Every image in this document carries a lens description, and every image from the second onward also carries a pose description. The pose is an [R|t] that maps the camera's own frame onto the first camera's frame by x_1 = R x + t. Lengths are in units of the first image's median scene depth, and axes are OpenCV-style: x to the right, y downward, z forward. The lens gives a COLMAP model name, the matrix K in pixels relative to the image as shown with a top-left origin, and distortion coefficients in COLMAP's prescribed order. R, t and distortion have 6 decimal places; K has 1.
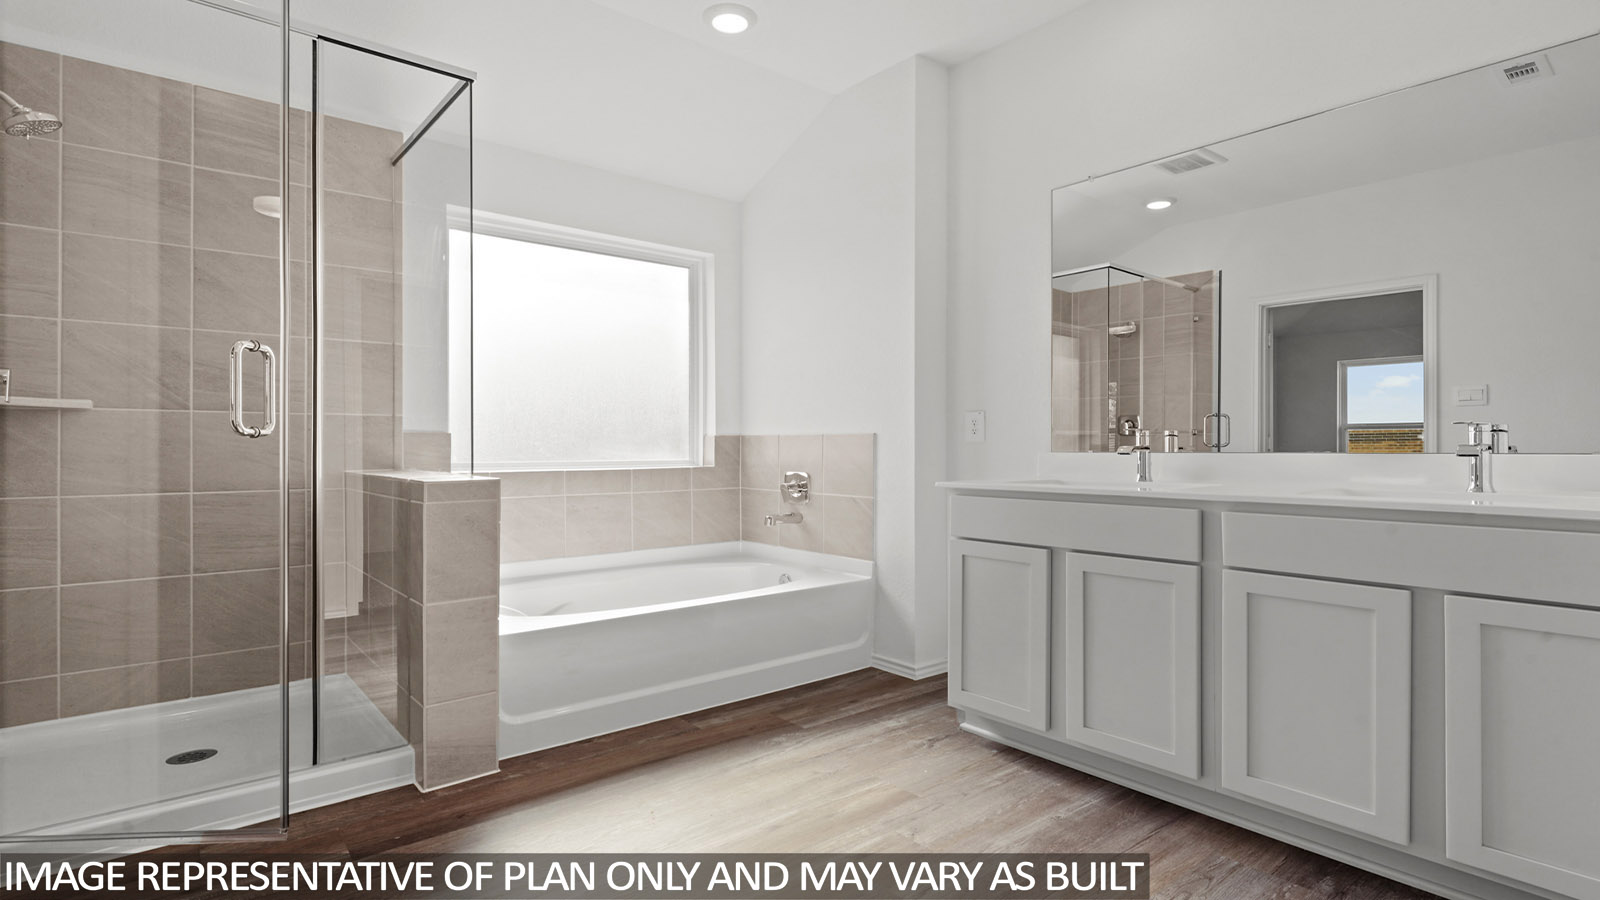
lens RADIAL K [[784.3, 0, 798.2], [0, 784.3, 442.1], [0, 0, 1]] dist [0.001059, -0.003944]
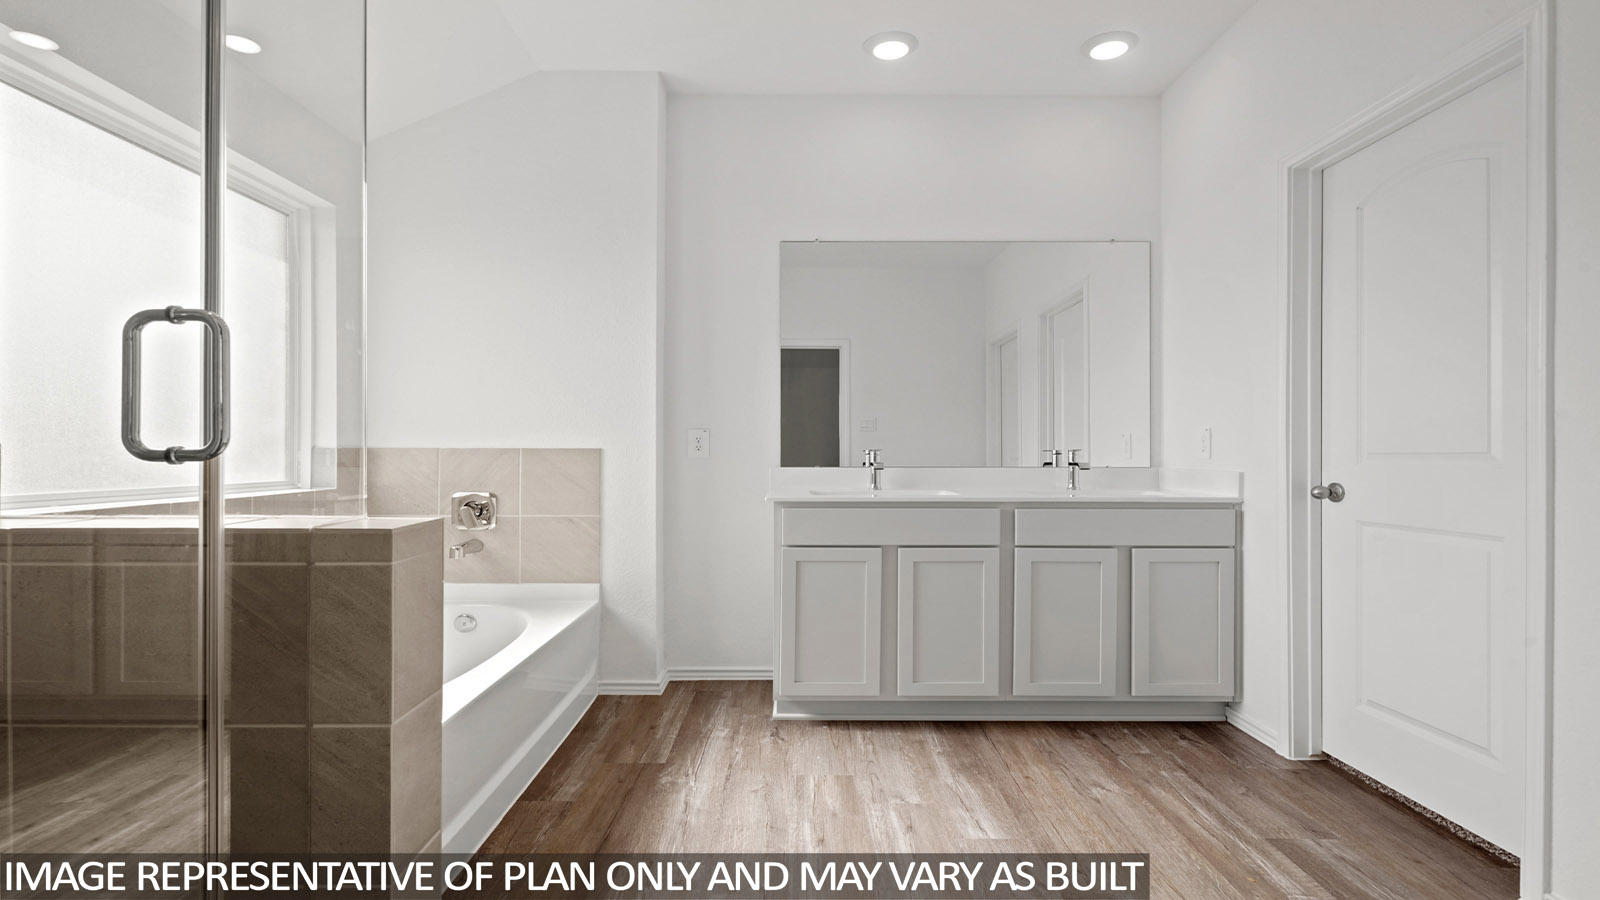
lens RADIAL K [[773.4, 0, 798.7], [0, 773.4, 449.1], [0, 0, 1]] dist [0.003939, -0.002015]
pose [[0.632403, 0.007353, 0.774605, -0.557605], [-0.008402, 0.999961, -0.002632, -0.011655], [-0.774594, -0.004844, 0.632440, 0.258741]]
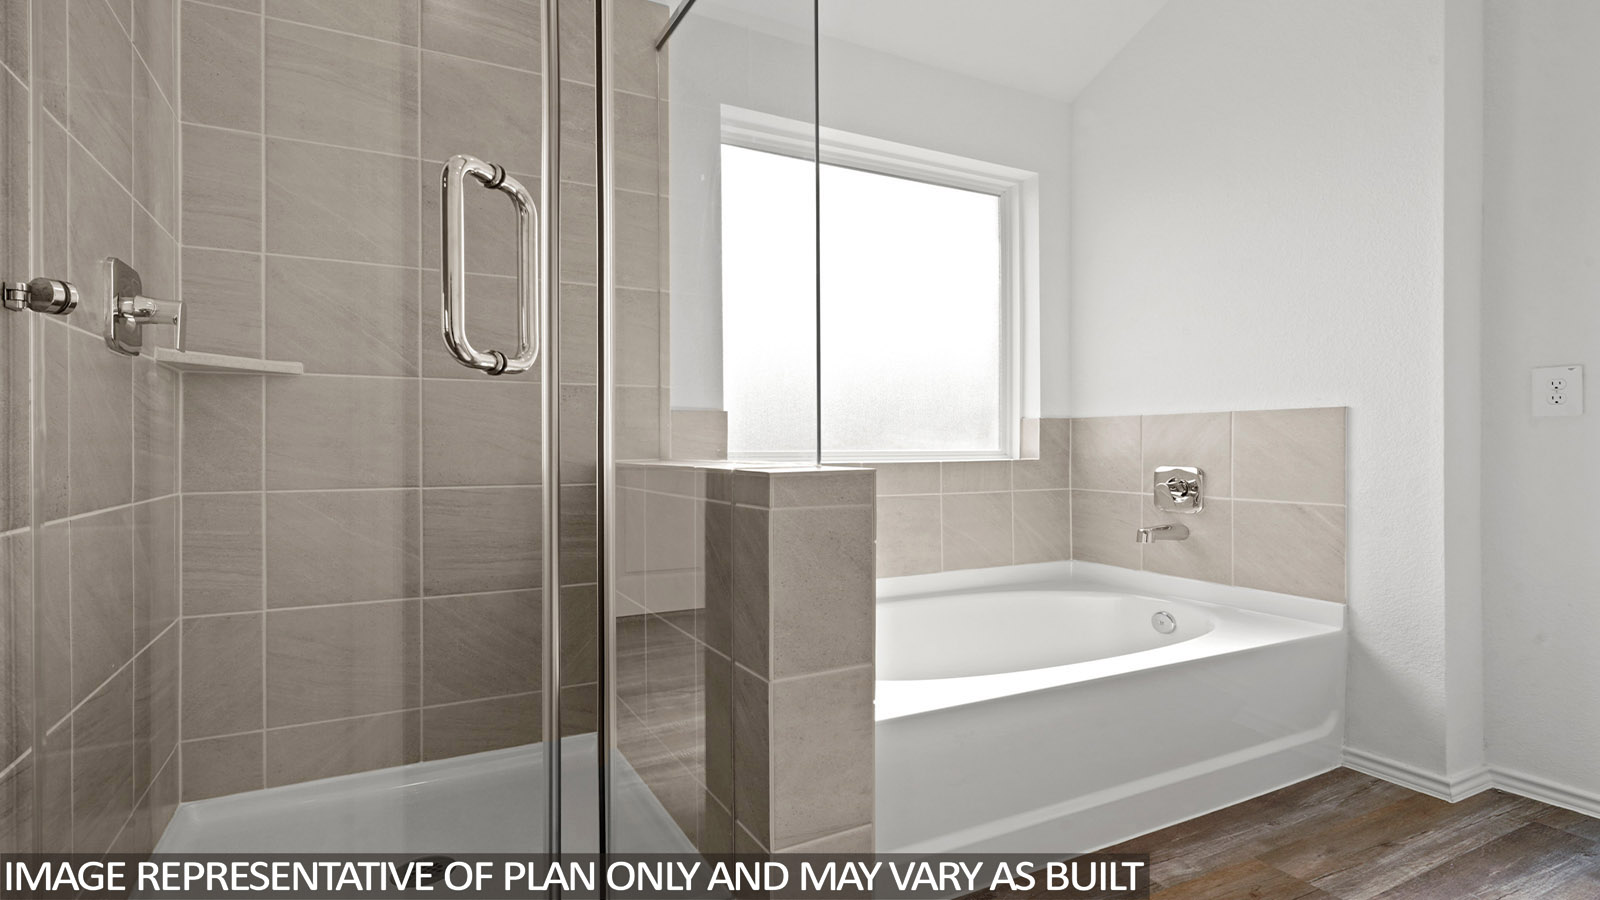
lens RADIAL K [[783.3, 0, 794.9], [0, 783.3, 446.5], [0, 0, 1]] dist [0.004255, -0.001112]
pose [[0.977885, -0.001987, -0.209136, -0.247368], [0.002792, 0.999990, 0.003553, 0.021572], [0.209127, -0.004059, 0.977880, 0.315874]]
